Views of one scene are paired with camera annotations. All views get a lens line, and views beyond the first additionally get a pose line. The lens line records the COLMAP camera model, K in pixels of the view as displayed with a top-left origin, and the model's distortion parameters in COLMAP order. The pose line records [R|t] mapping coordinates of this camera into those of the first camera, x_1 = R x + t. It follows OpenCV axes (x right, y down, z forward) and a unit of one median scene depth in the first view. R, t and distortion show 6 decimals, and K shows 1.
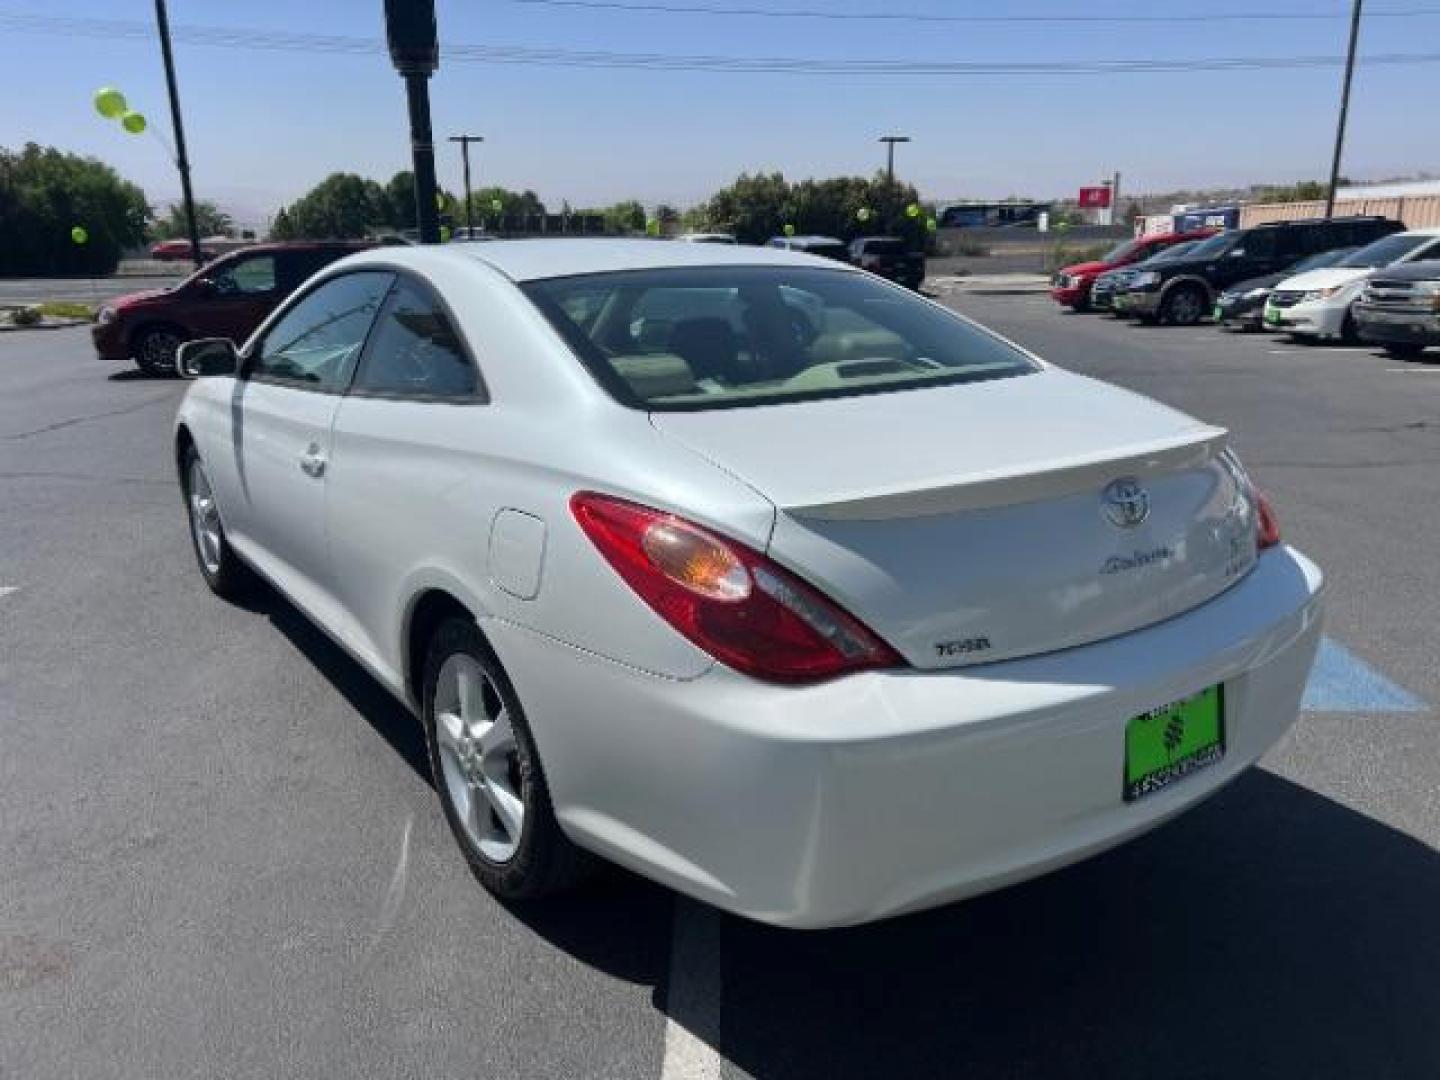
lens RADIAL K [[1094.3, 0, 713.7], [0, 1094.3, 535.4], [0, 0, 1]] dist [0.034861, -0.036405]
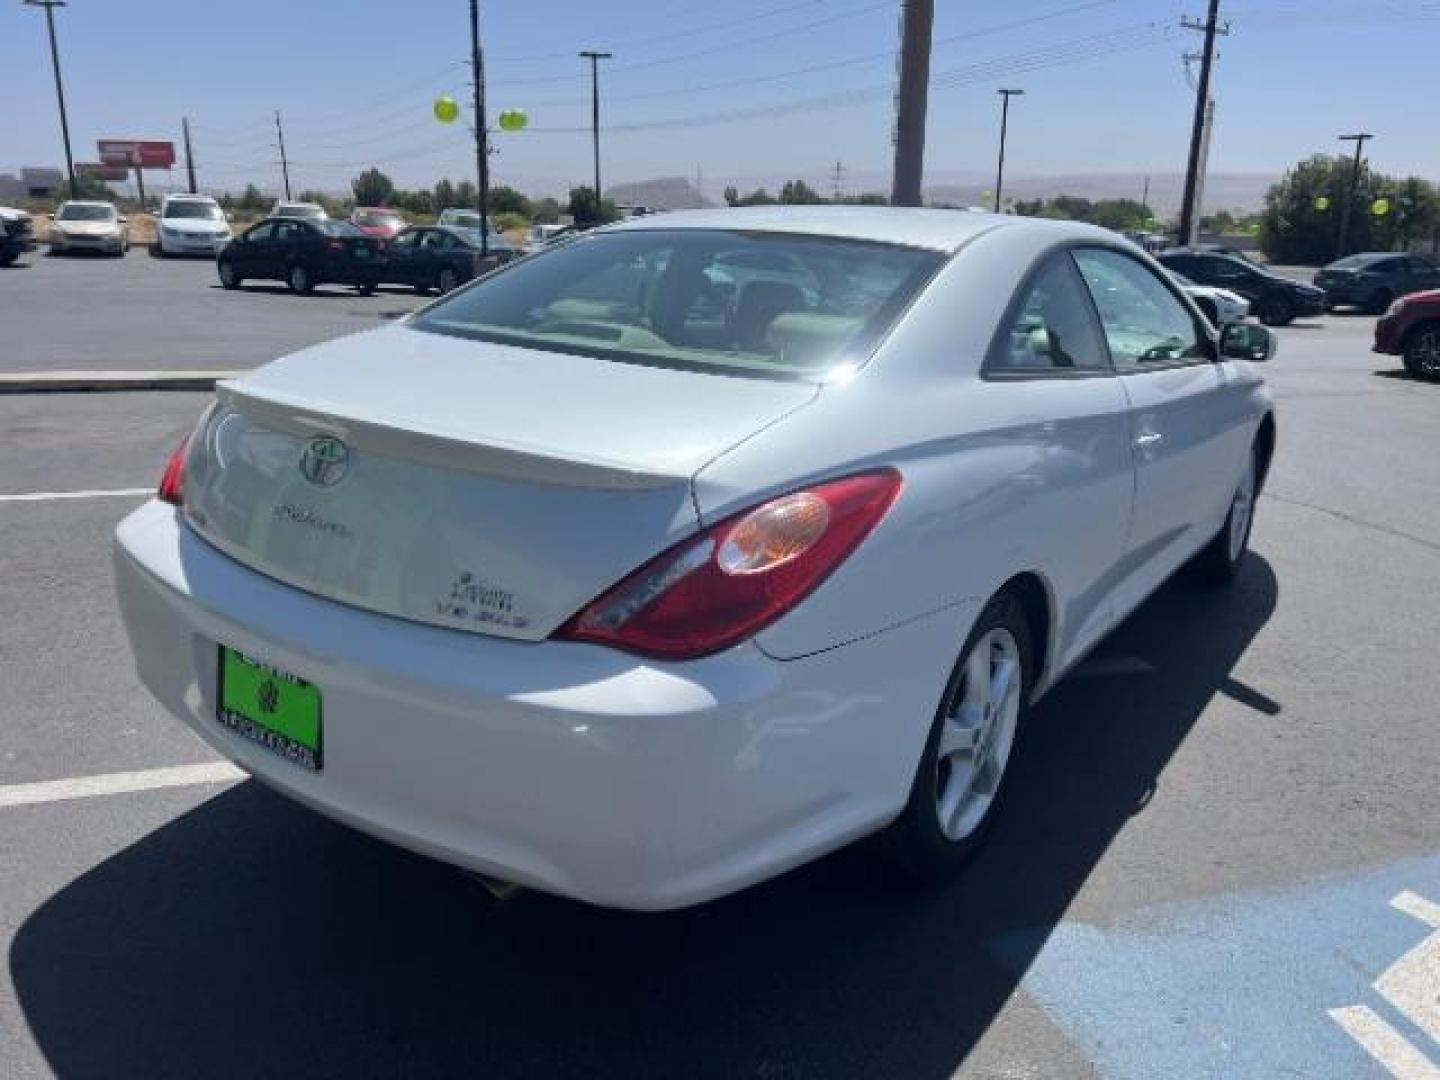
lens RADIAL K [[1094.3, 0, 693.3], [0, 1094.3, 537.7], [0, 0, 1]] dist [0.034861, -0.036405]
pose [[0.305625, 0.284598, -0.908624, 1.119564], [-0.279251, 0.939112, 0.200219, -0.204500], [0.910282, 0.192542, 0.366490, 0.787529]]
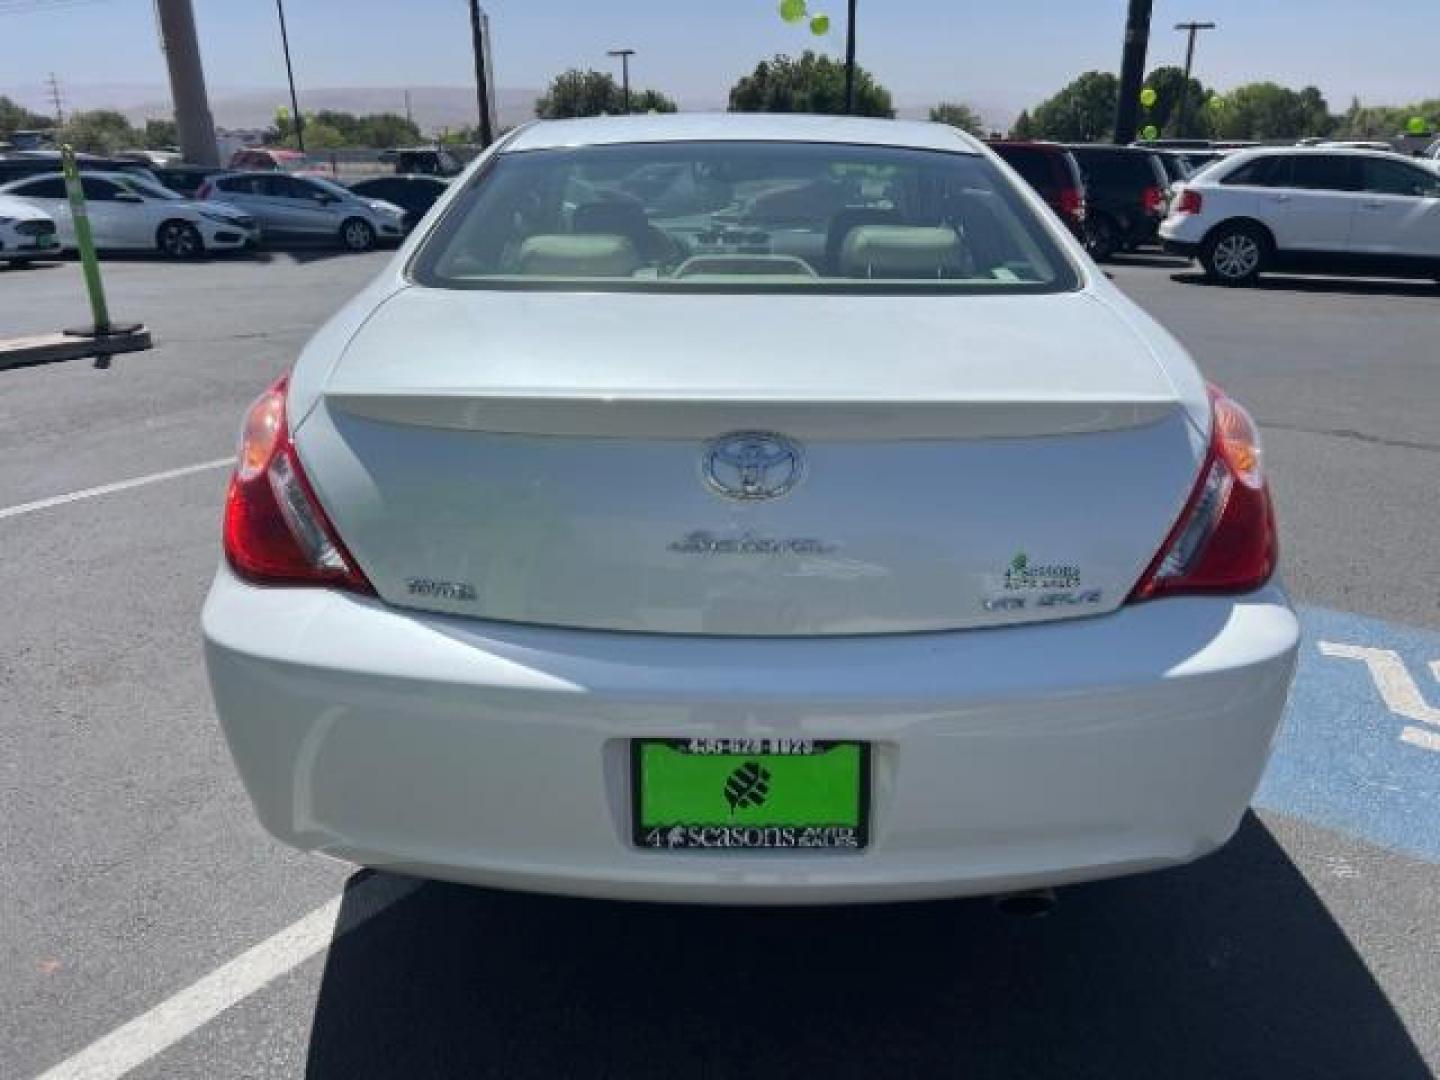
lens RADIAL K [[1094.3, 0, 711.3], [0, 1094.3, 547.2], [0, 0, 1]] dist [0.034861, -0.036405]
pose [[0.807904, 0.212258, -0.549762, 0.620296], [-0.162470, 0.976954, 0.138434, -0.058040], [0.566476, -0.022522, 0.823770, 0.318543]]
